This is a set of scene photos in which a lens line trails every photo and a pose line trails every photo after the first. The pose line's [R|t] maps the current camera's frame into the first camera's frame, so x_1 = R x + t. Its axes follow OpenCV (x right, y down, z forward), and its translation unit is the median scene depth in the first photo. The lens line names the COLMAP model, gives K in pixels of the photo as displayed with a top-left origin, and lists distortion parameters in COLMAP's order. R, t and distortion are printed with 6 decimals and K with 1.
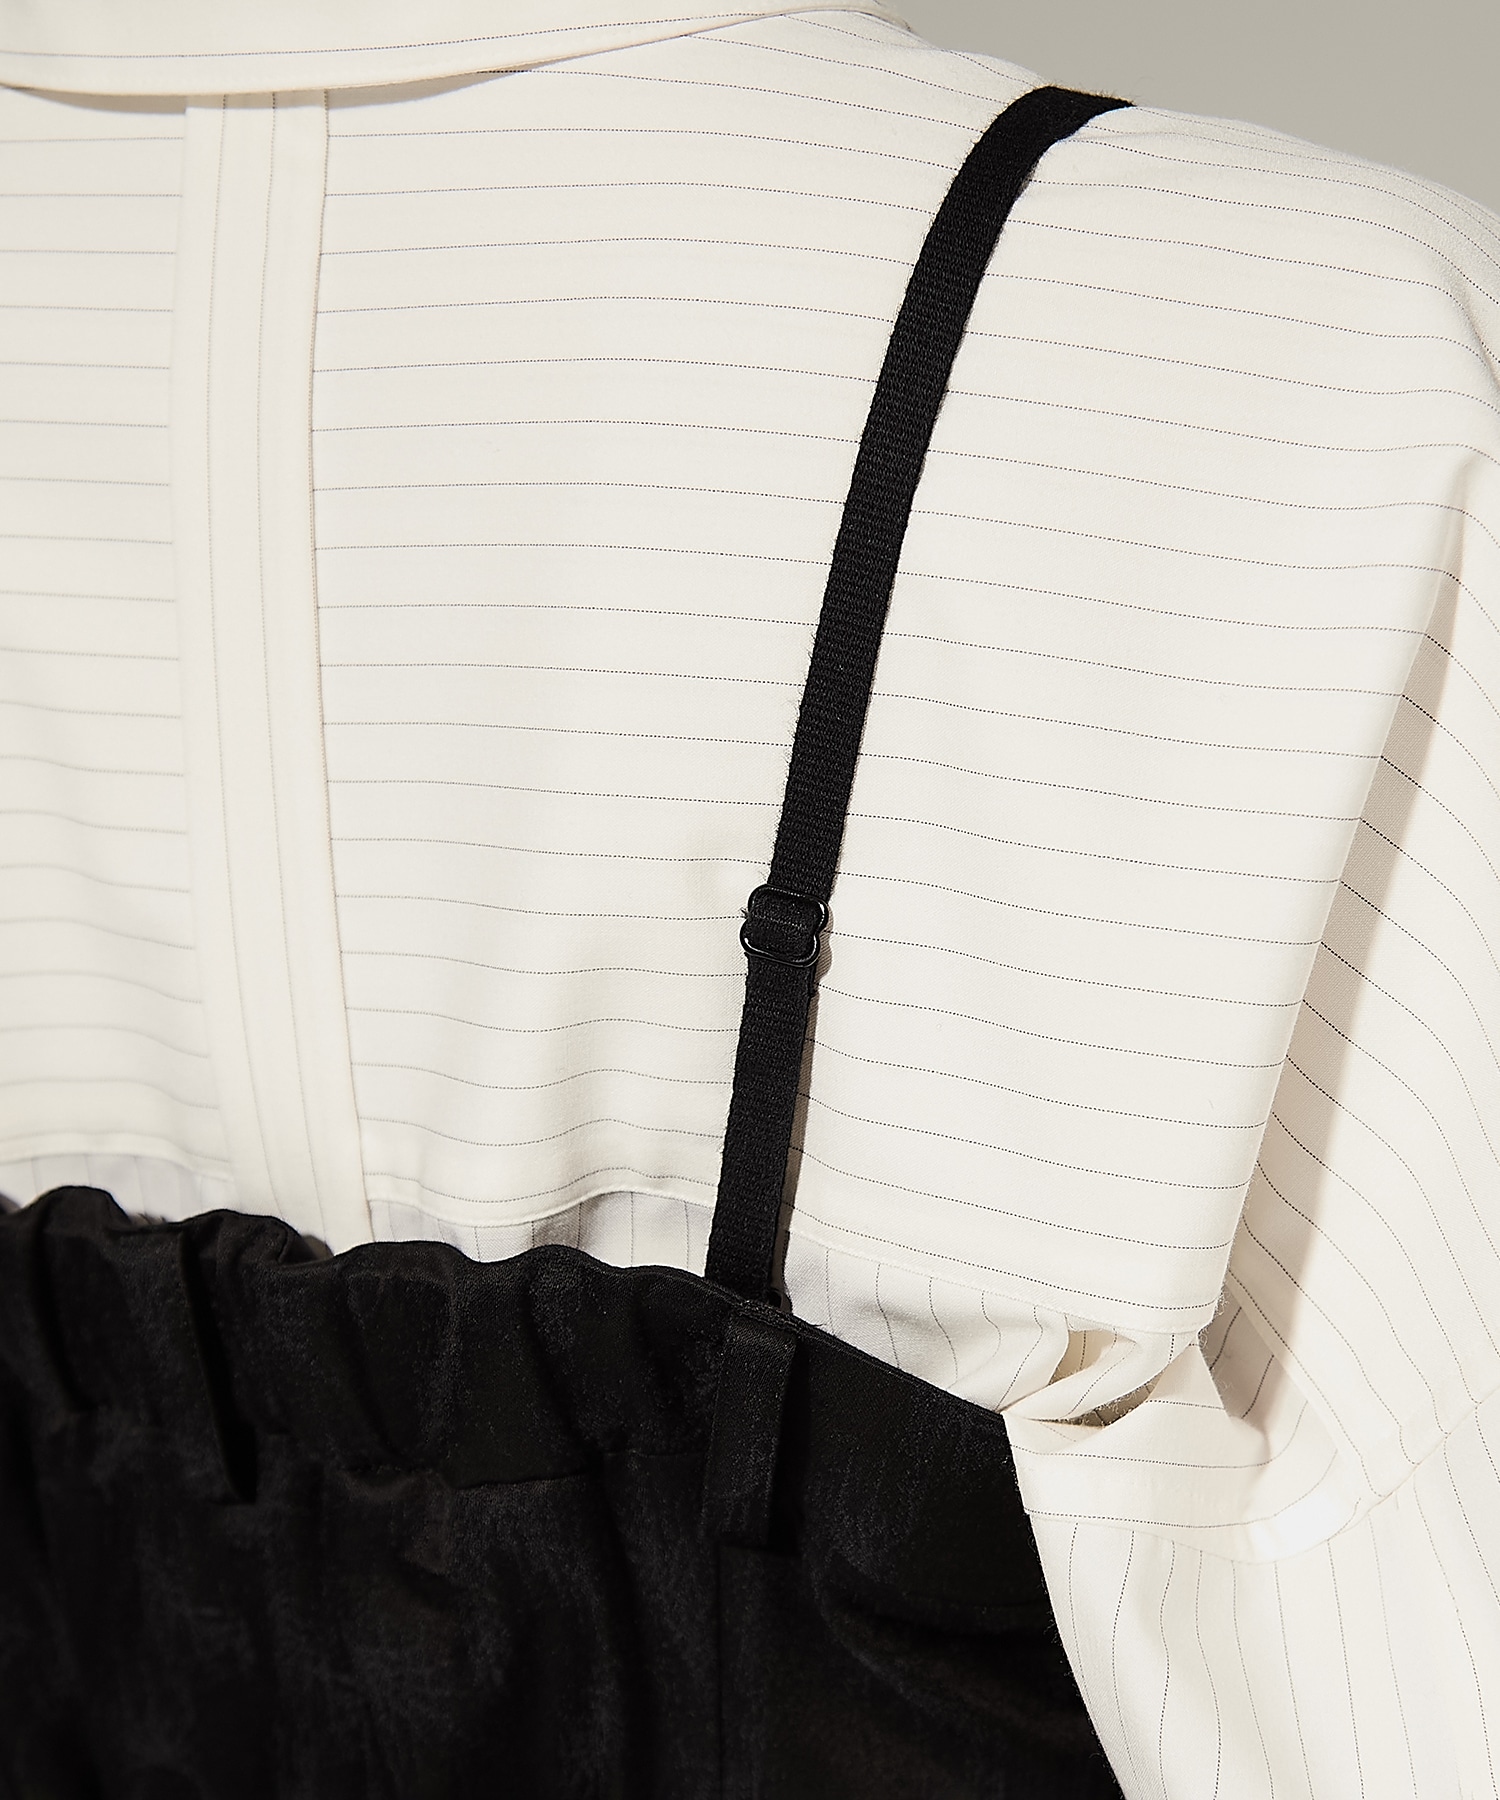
lens RADIAL K [[3426.2, 0, 750.0], [0, 3426.2, 900.0], [0, 0, 1]] dist [-0.048433, -0.221247]
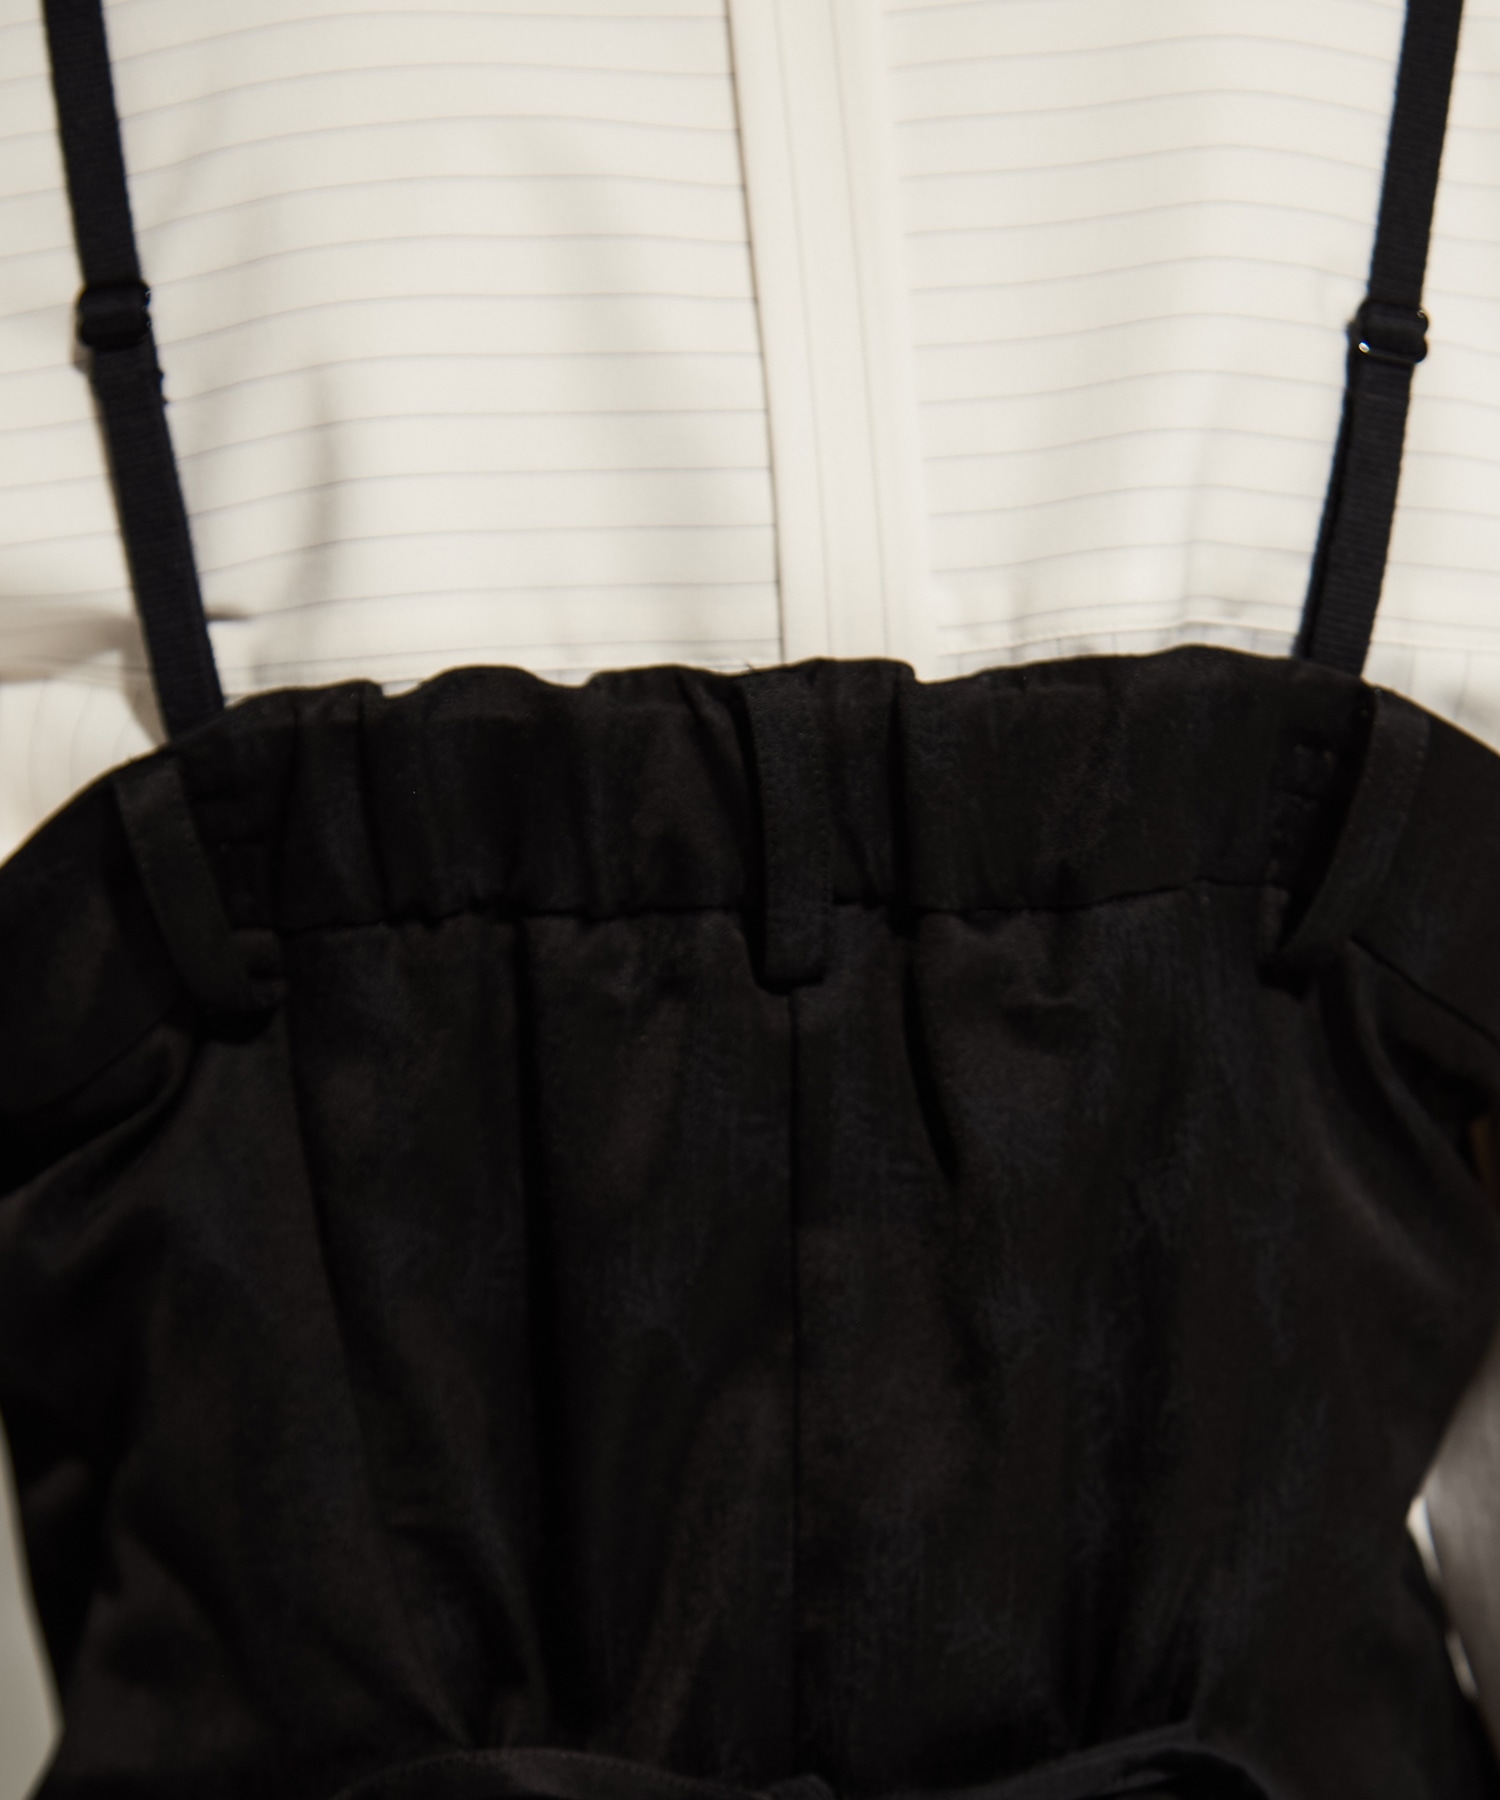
lens RADIAL K [[3426.2, 0, 750.0], [0, 3426.2, 900.0], [0, 0, 1]] dist [-0.048433, -0.221247]
pose [[0.911071, -0.028871, 0.411237, -0.591046], [0.093121, 0.986175, -0.137070, 0.298144], [-0.401594, 0.163175, 0.901164, 0.122637]]
